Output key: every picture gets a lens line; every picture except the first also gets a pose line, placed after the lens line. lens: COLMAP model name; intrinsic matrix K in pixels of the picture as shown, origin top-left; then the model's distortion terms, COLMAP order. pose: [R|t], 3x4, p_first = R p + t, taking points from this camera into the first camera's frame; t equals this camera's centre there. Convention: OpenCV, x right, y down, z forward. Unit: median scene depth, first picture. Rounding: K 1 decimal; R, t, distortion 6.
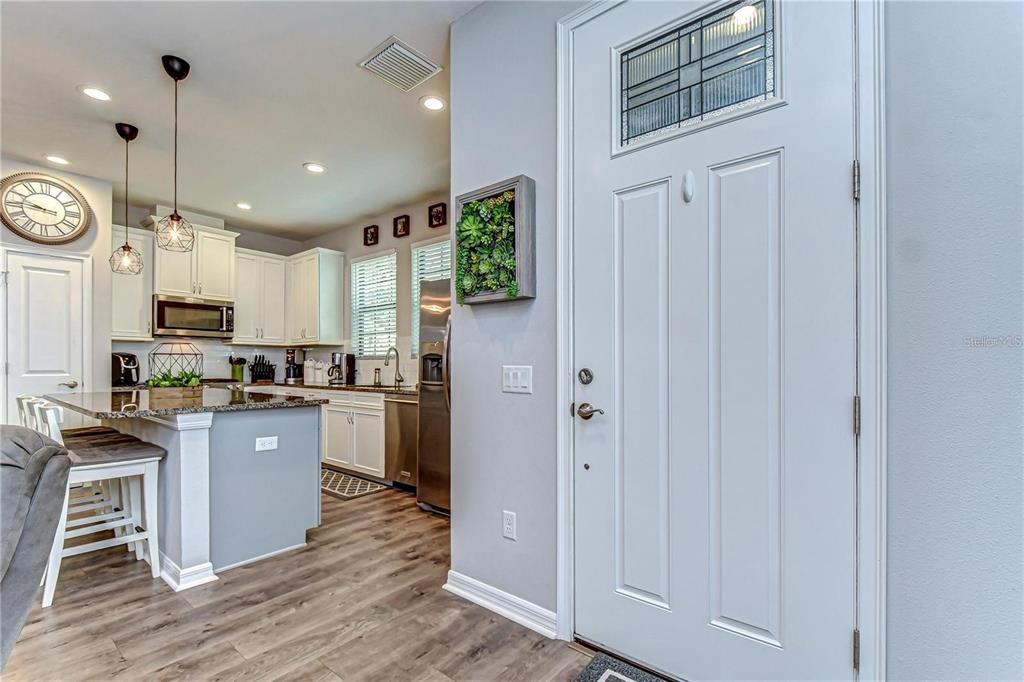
lens RADIAL K [[456.6, 0, 511.0], [0, 456.6, 362.3], [0, 0, 1]] dist [0.012501, -0.009188]
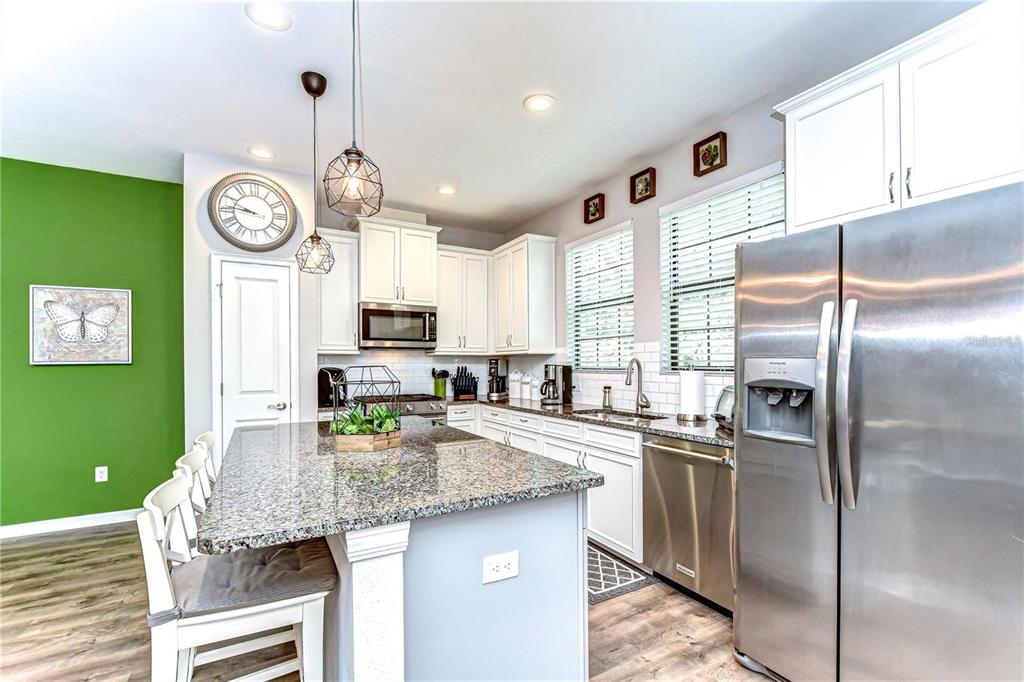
lens RADIAL K [[446.4, 0, 512.1], [0, 446.4, 361.0], [0, 0, 1]] dist [0.009325, -0.007914]
pose [[0.932135, -0.008467, -0.362011, -0.178746], [0.008311, 0.999963, -0.001988, -0.028313], [0.362015, -0.001156, 0.932172, 0.283848]]
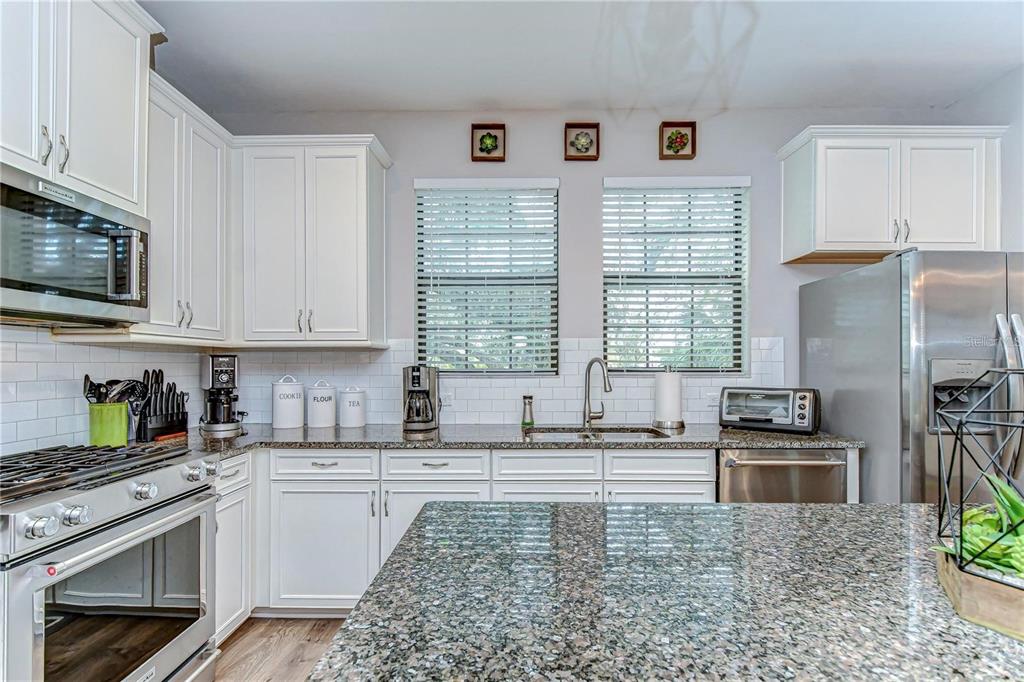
lens RADIAL K [[456.6, 0, 511.0], [0, 456.6, 362.3], [0, 0, 1]] dist [0.012501, -0.009188]
pose [[0.786584, -0.001517, 0.617481, -0.650381], [-0.000041, 0.999997, 0.002510, -0.027897], [-0.617483, -0.002000, 0.786582, 0.607225]]
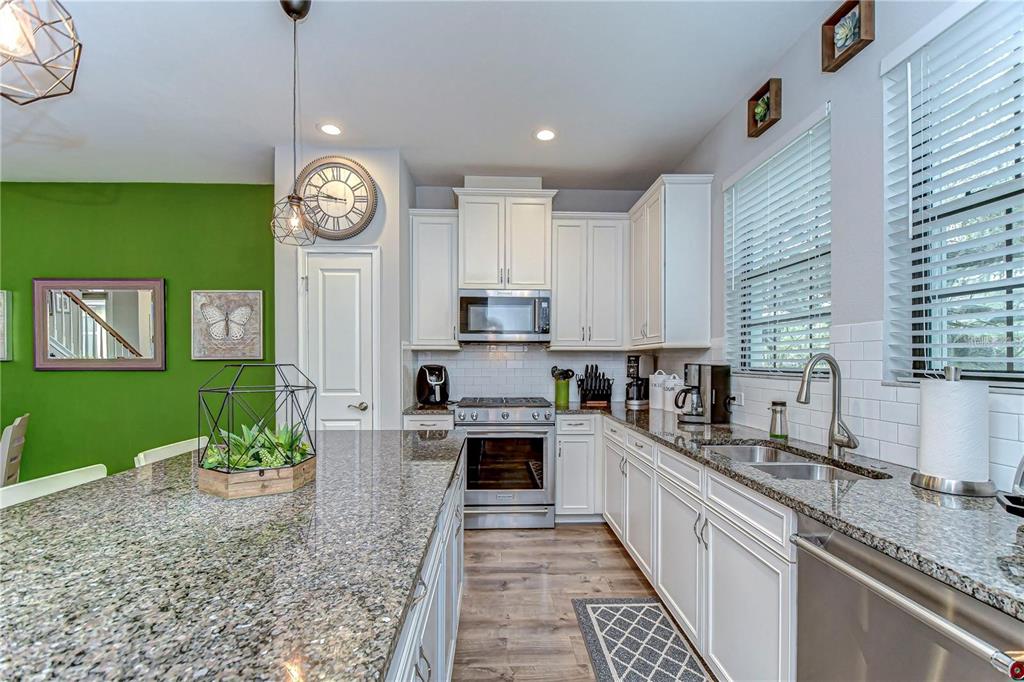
lens RADIAL K [[446.4, 0, 512.1], [0, 446.4, 361.0], [0, 0, 1]] dist [0.009325, -0.007914]
pose [[0.664981, -0.001092, -0.746859, -0.147852], [0.003782, 0.999991, 0.001906, -0.027589], [0.746850, -0.004092, 0.664980, 0.545656]]
